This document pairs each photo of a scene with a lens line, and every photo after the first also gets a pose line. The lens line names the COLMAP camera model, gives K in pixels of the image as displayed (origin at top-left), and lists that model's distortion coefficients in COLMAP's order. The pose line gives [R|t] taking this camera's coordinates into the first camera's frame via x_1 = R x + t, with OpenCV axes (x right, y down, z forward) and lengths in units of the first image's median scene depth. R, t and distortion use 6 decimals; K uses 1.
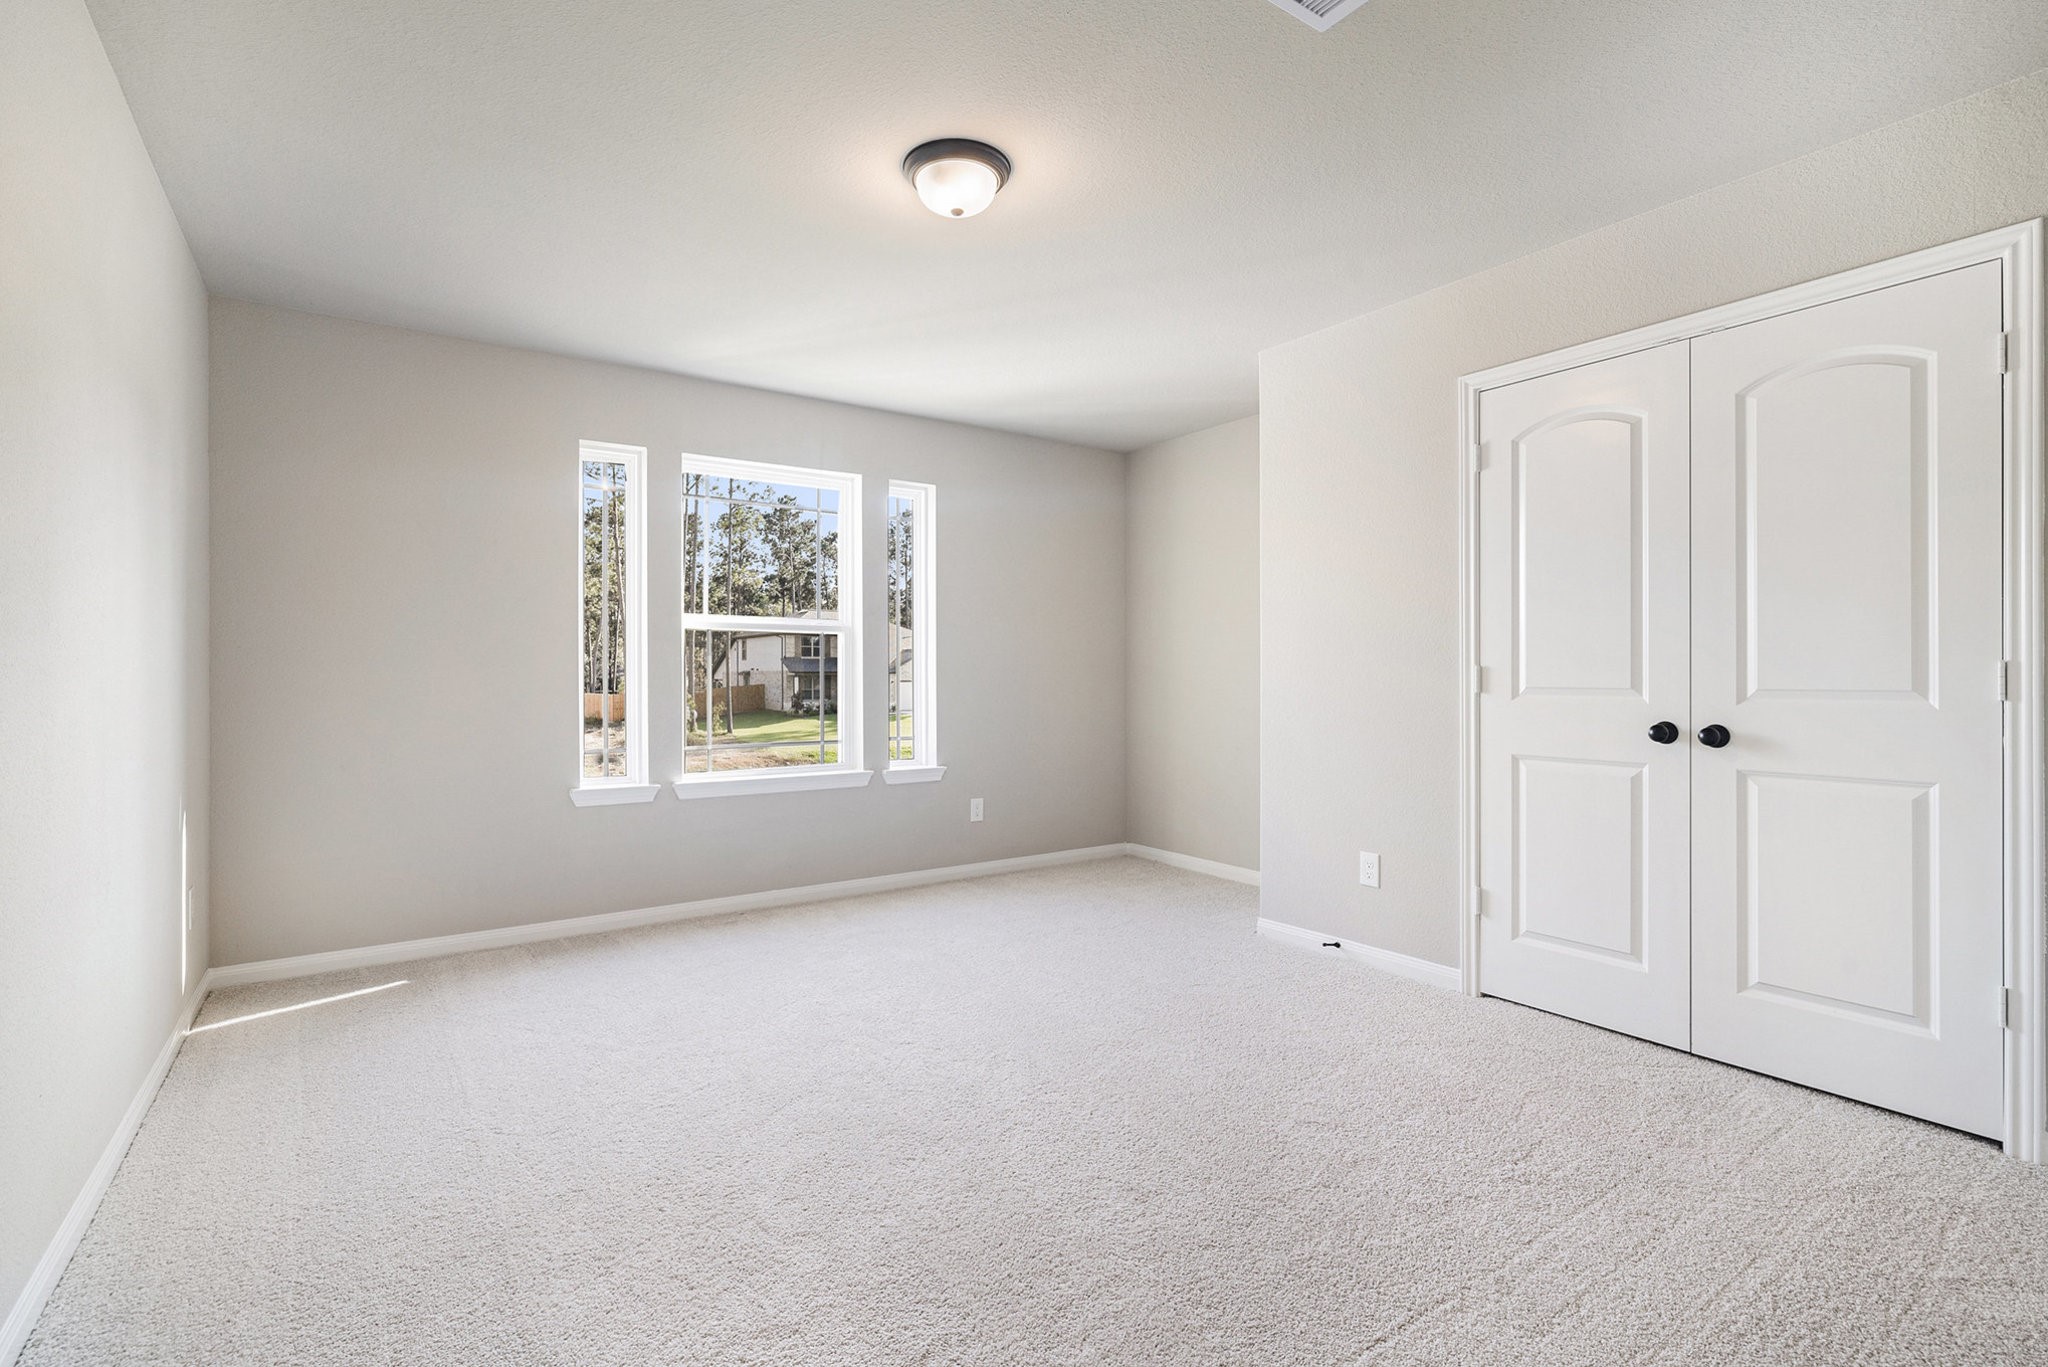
lens RADIAL K [[942.9, 0, 1027.2], [0, 942.9, 673.7], [0, 0, 1]] dist [0.001441, 0.000390]
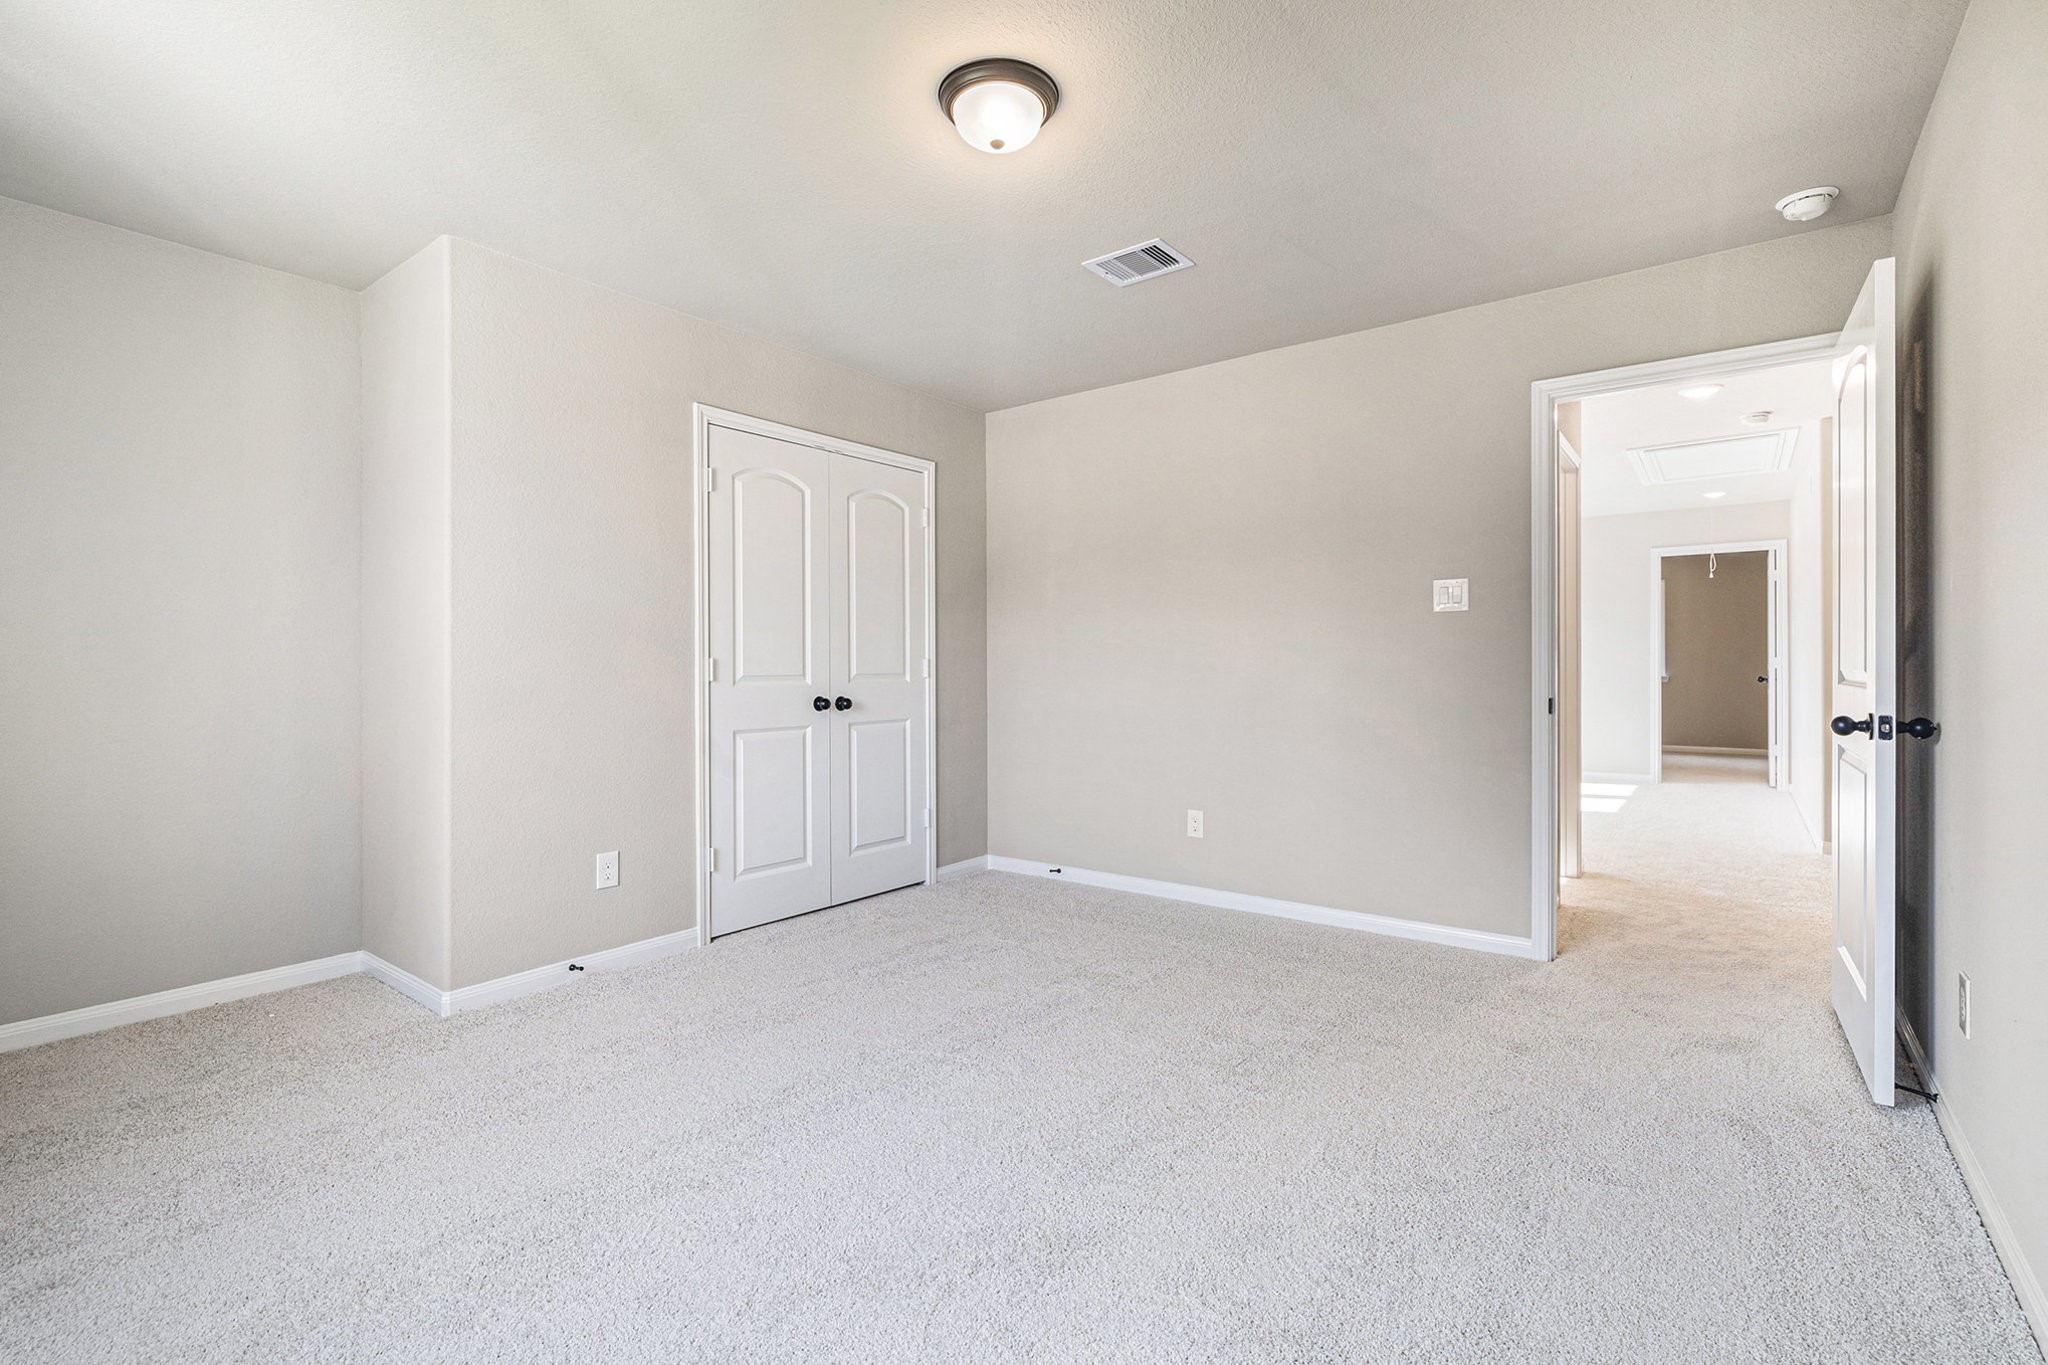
lens RADIAL K [[942.9, 0, 1027.2], [0, 942.9, 672.7], [0, 0, 1]] dist [0.001441, 0.000390]
pose [[-0.312565, -0.004779, 0.949884, -0.855810], [0.003146, 0.999977, 0.006067, 0.003978], [-0.949891, 0.004885, -0.312542, 1.129780]]
